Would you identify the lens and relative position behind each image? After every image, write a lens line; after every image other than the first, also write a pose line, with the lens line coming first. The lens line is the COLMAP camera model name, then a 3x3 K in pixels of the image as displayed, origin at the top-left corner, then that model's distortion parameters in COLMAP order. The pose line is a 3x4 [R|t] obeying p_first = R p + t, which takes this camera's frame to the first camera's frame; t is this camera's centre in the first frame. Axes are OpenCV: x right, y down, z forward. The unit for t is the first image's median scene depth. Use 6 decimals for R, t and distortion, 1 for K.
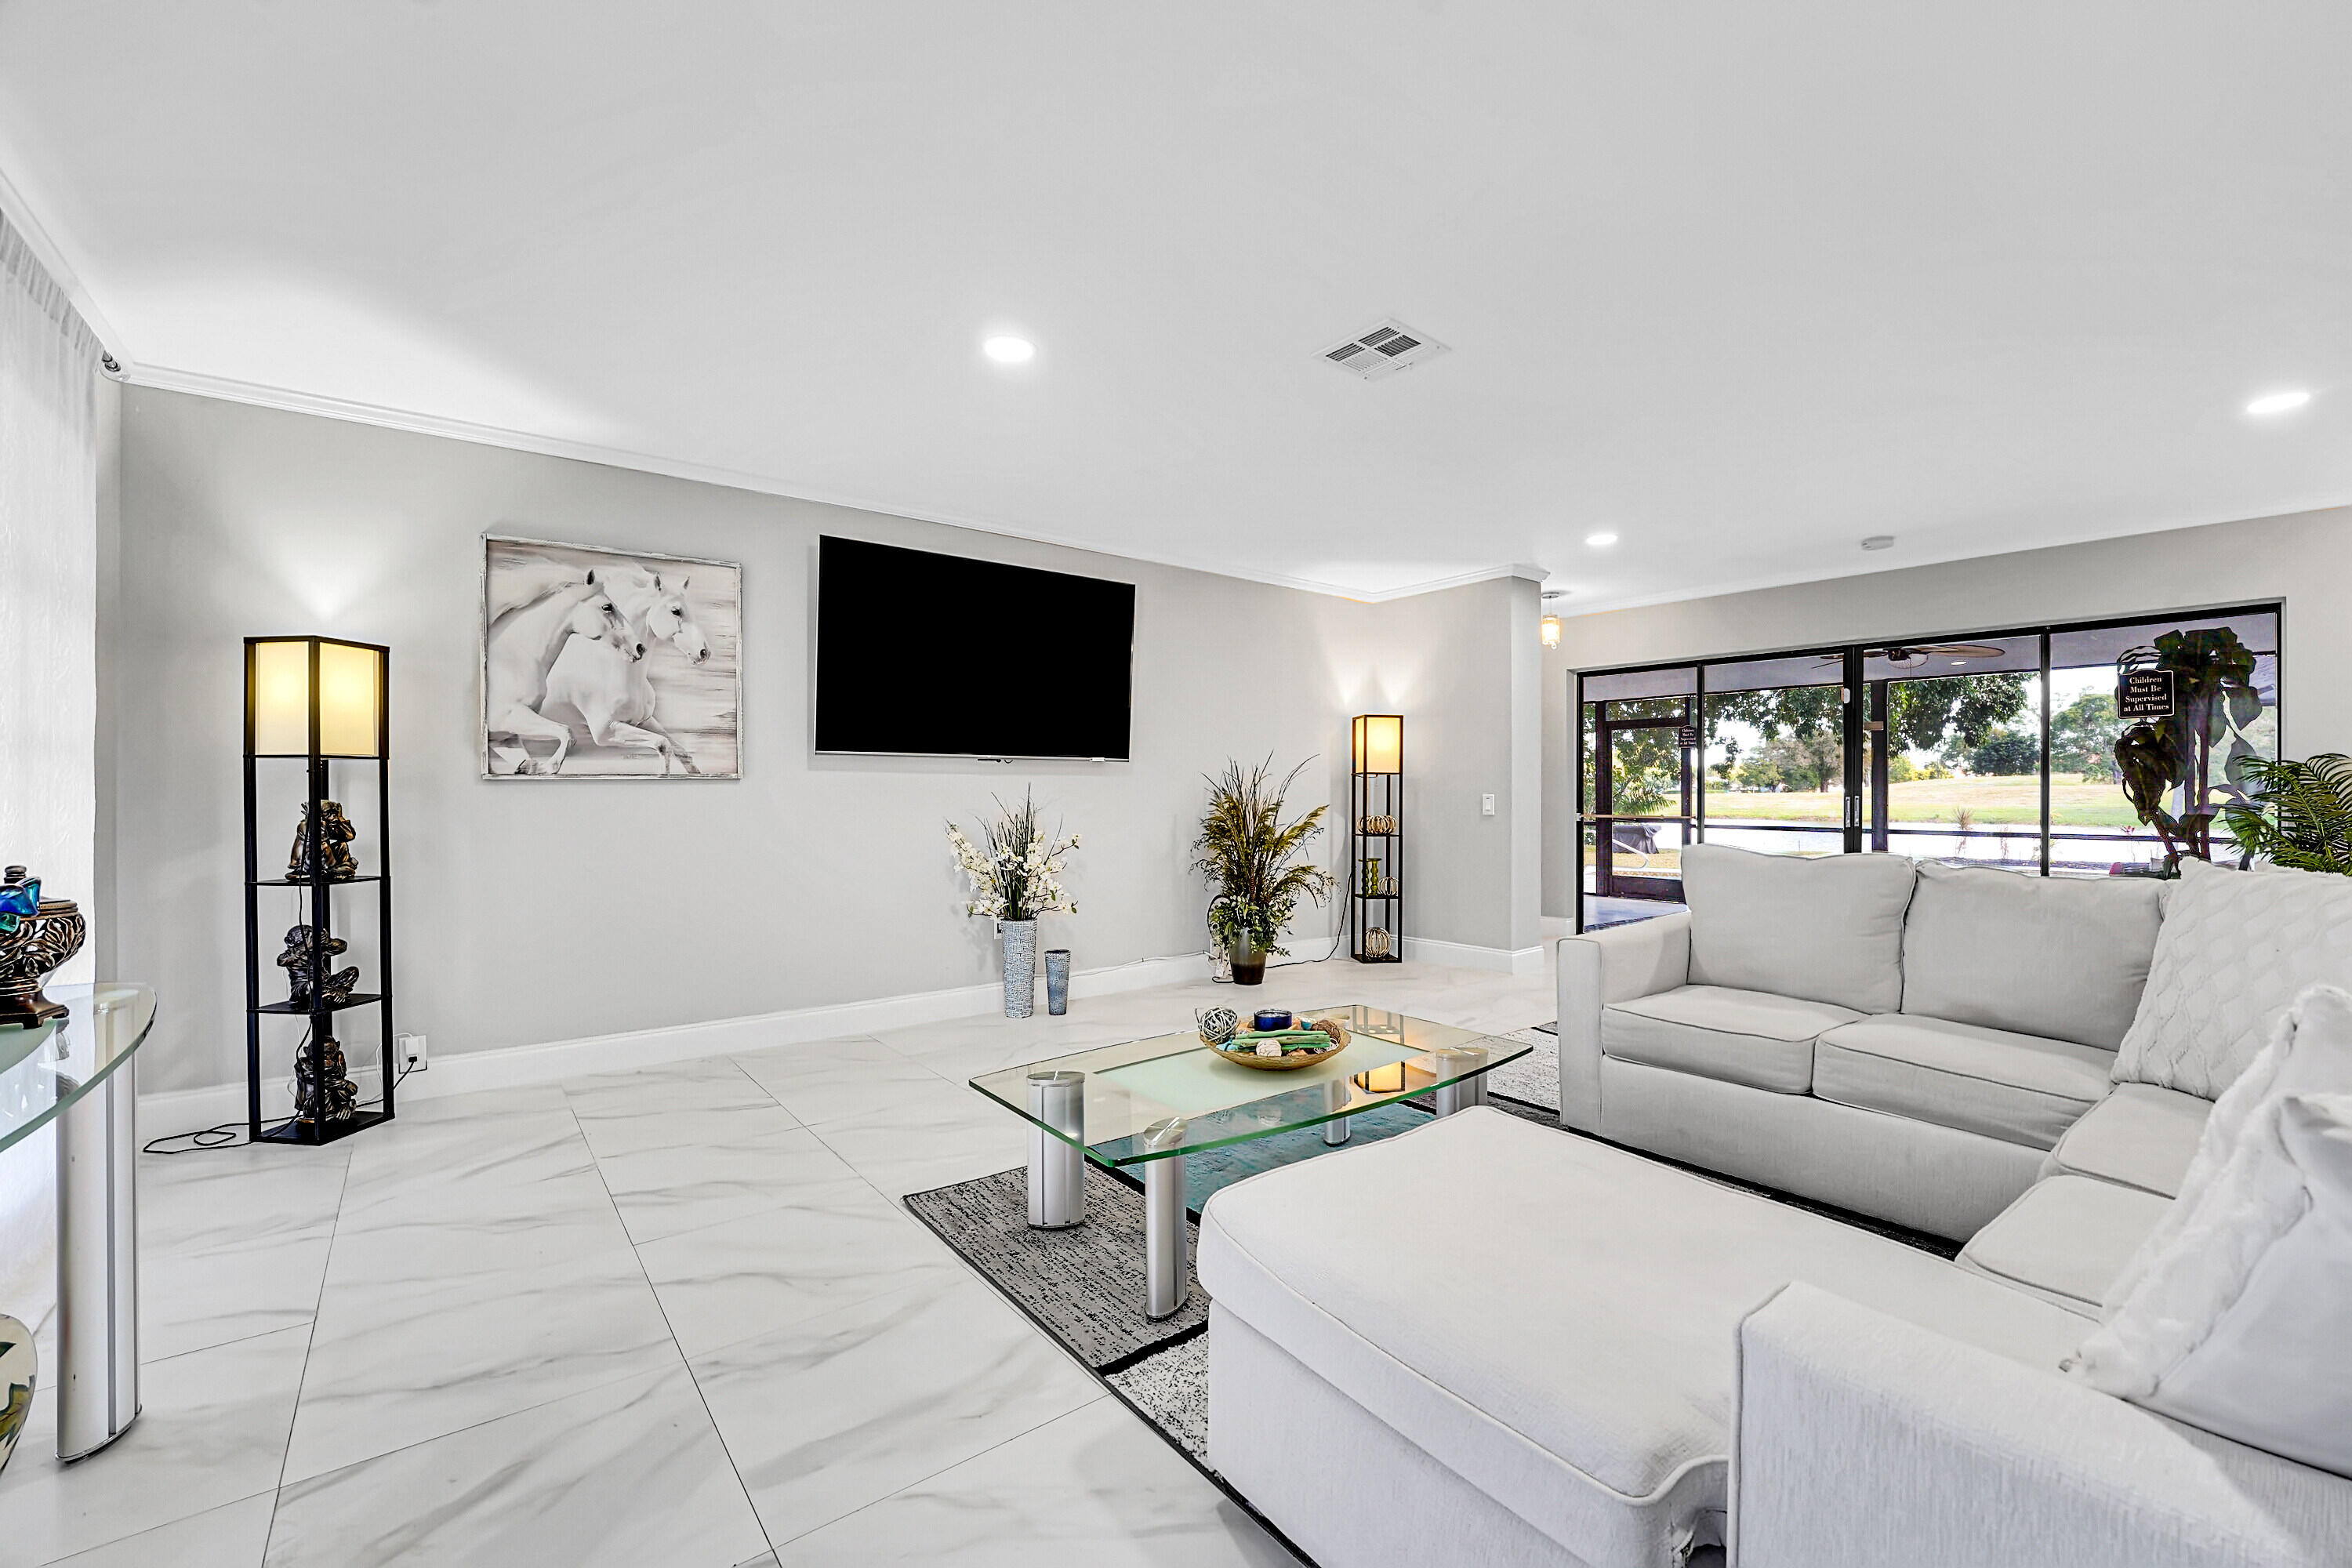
lens RADIAL K [[956.3, 0, 1184.6], [0, 956.3, 780.7], [0, 0, 1]] dist [-0.027208, 0.000956]
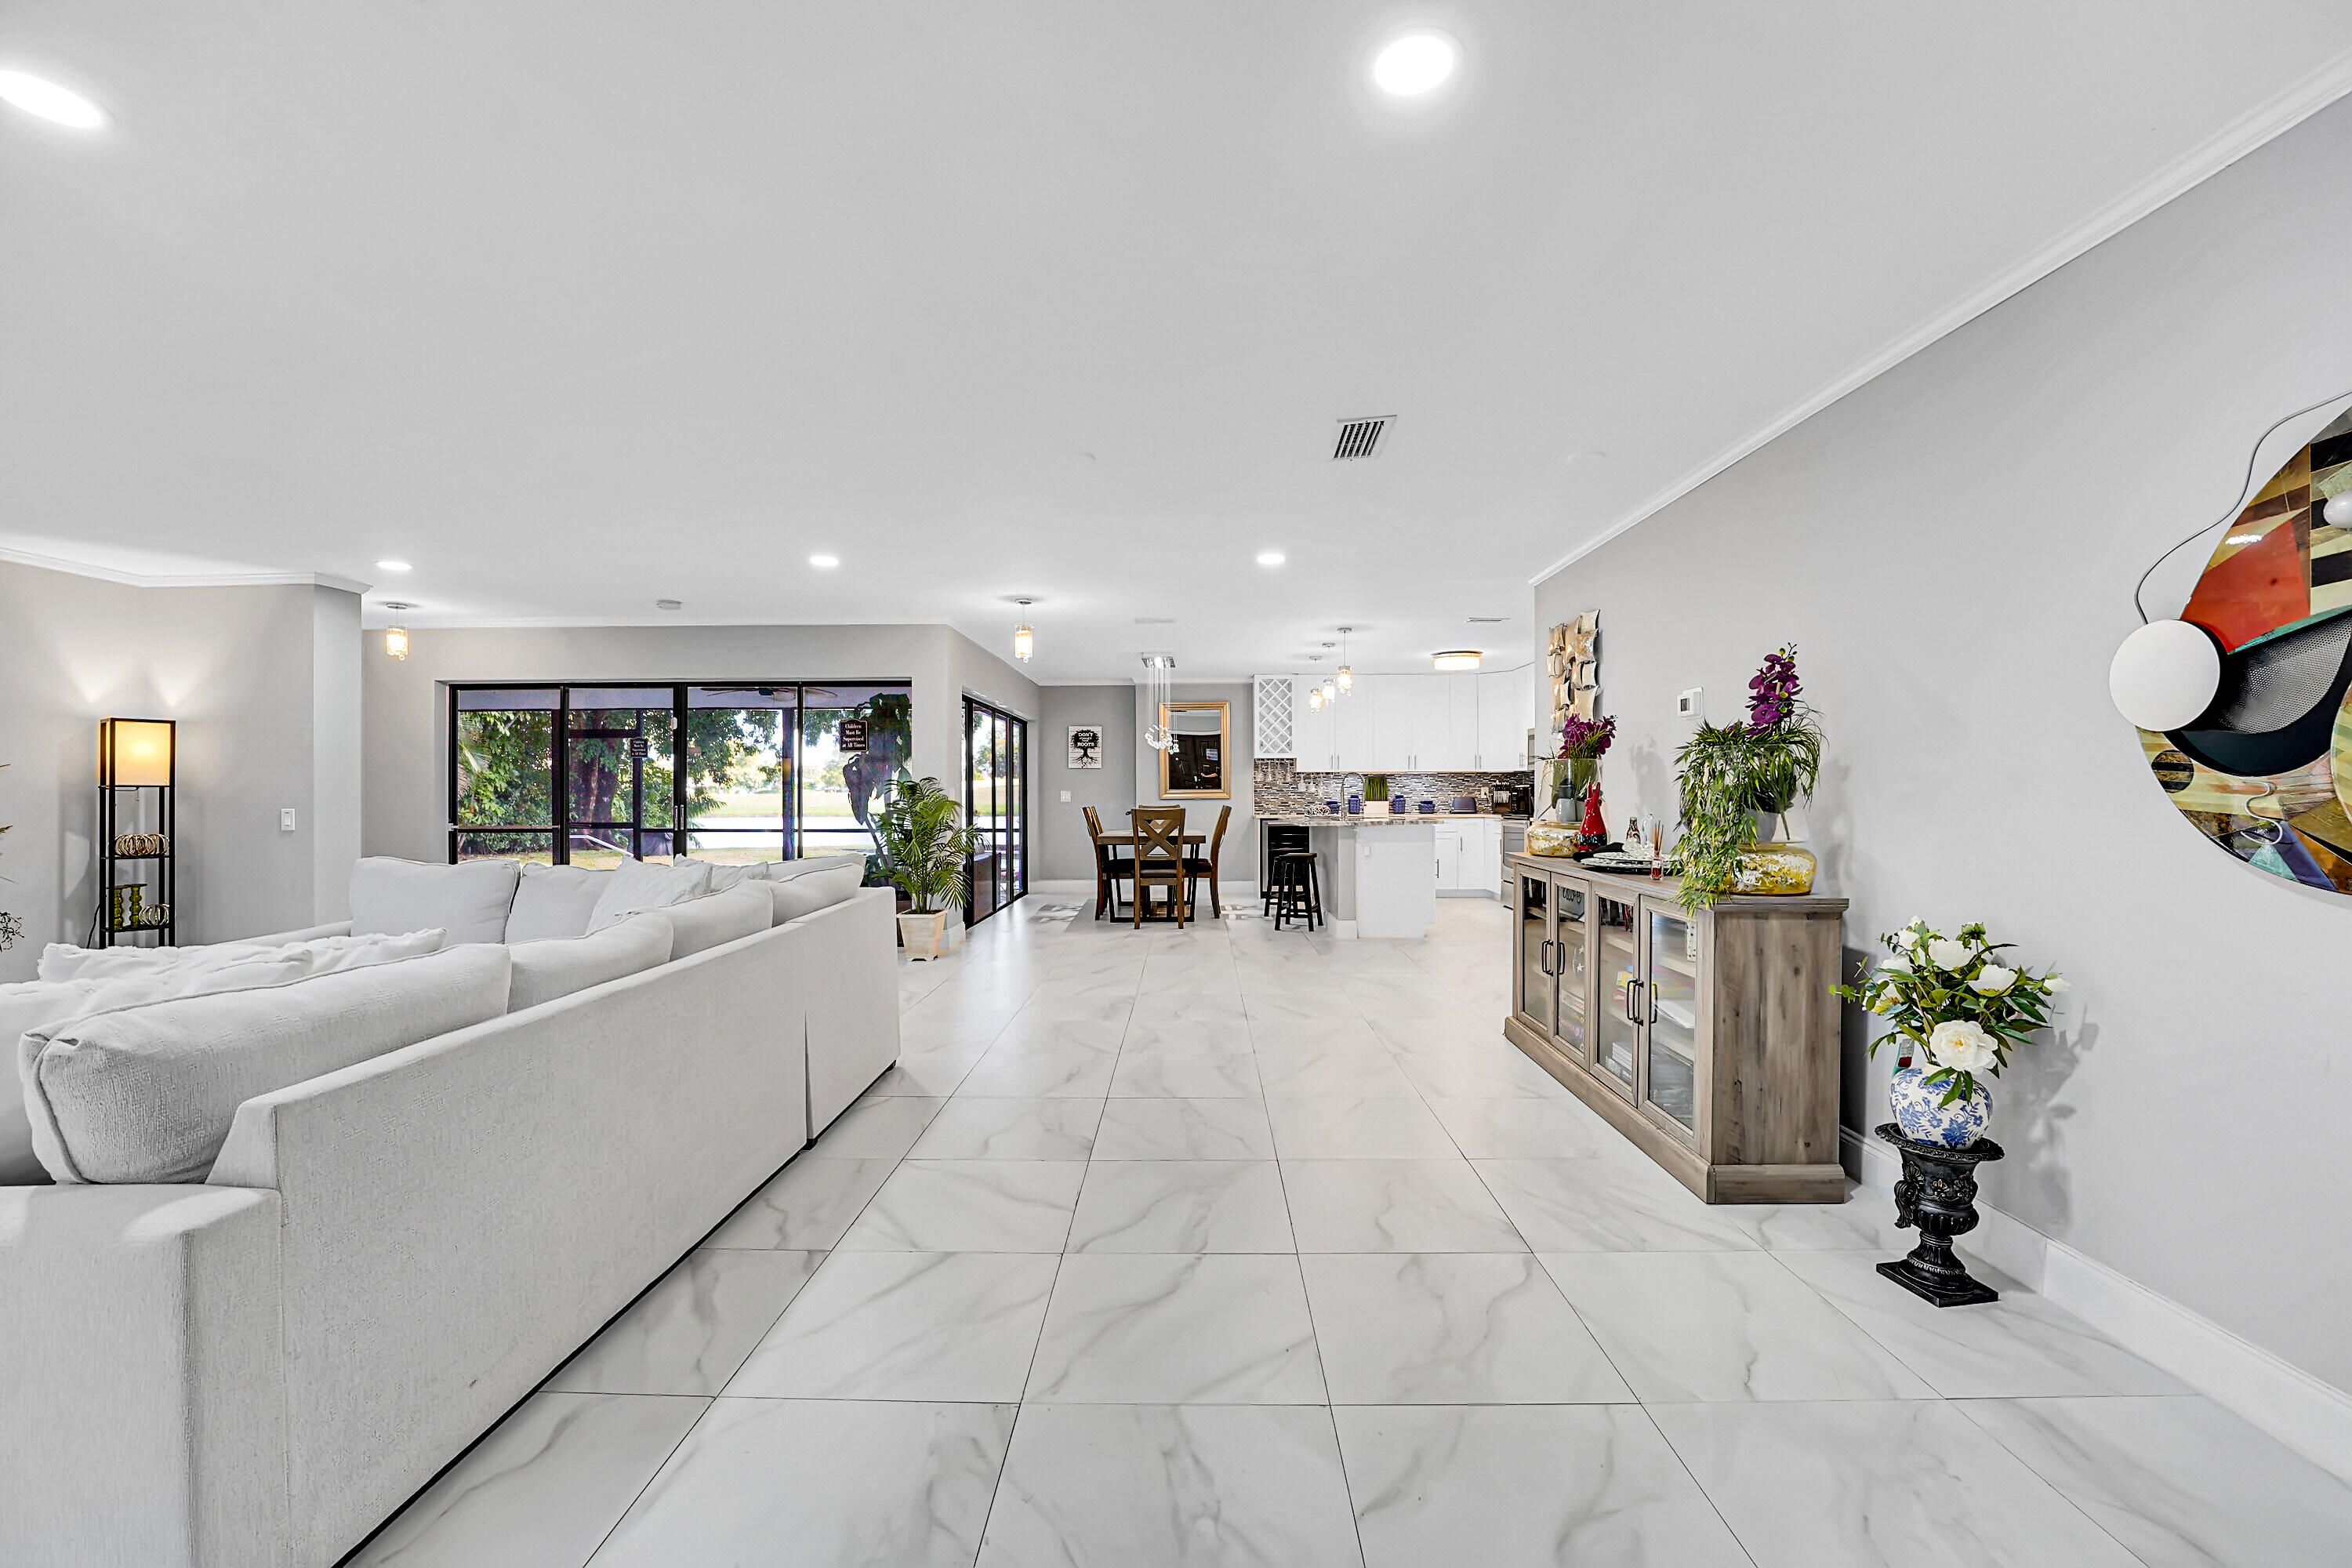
lens RADIAL K [[956.3, 0, 1175.1], [0, 956.3, 793.1], [0, 0, 1]] dist [-0.027208, 0.000956]
pose [[0.638286, -0.003534, 0.769791, 0.202589], [-0.005928, 0.999937, 0.009505, -0.019270], [-0.769777, -0.010630, 0.638225, -0.336207]]
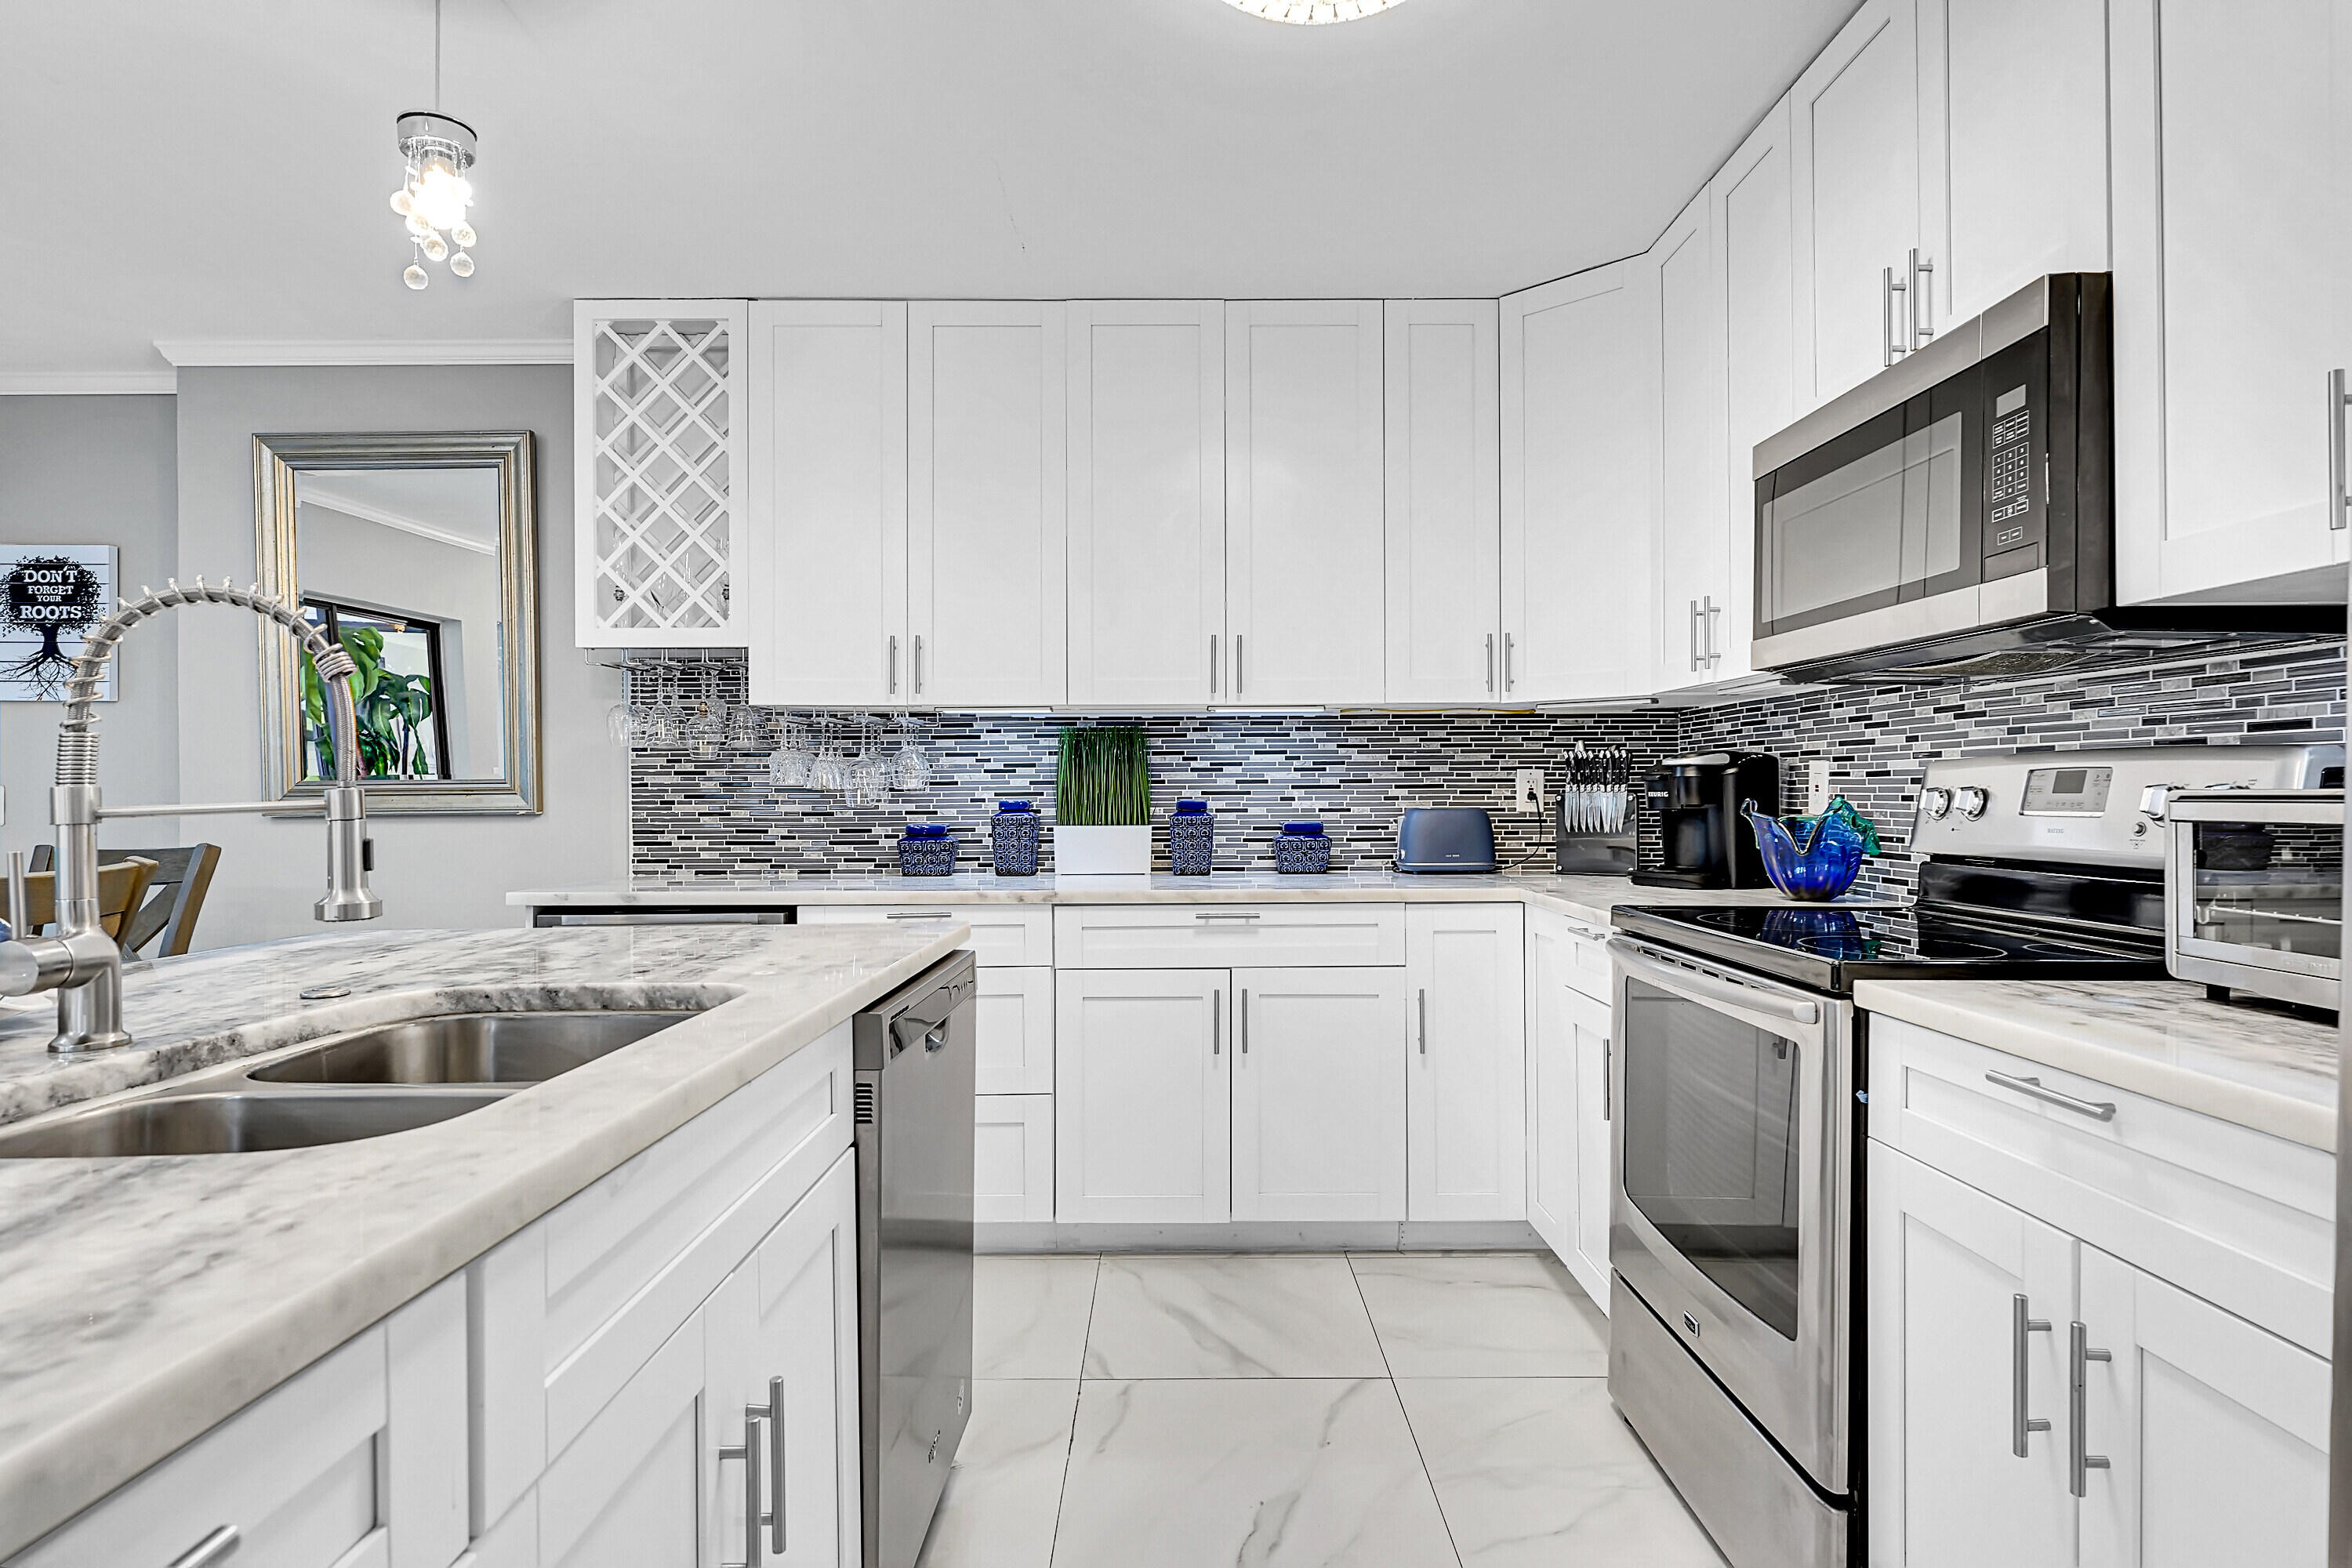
lens RADIAL K [[1213.9, 0, 1184.6], [0, 1213.9, 788.2], [0, 0, 1]] dist [-0.011076, 0.000775]
pose [[0.620566, -0.000510, 0.784154, 1.653995], [-0.005447, 0.999973, 0.004961, -0.007552], [-0.784135, -0.007350, 0.620547, 0.229733]]
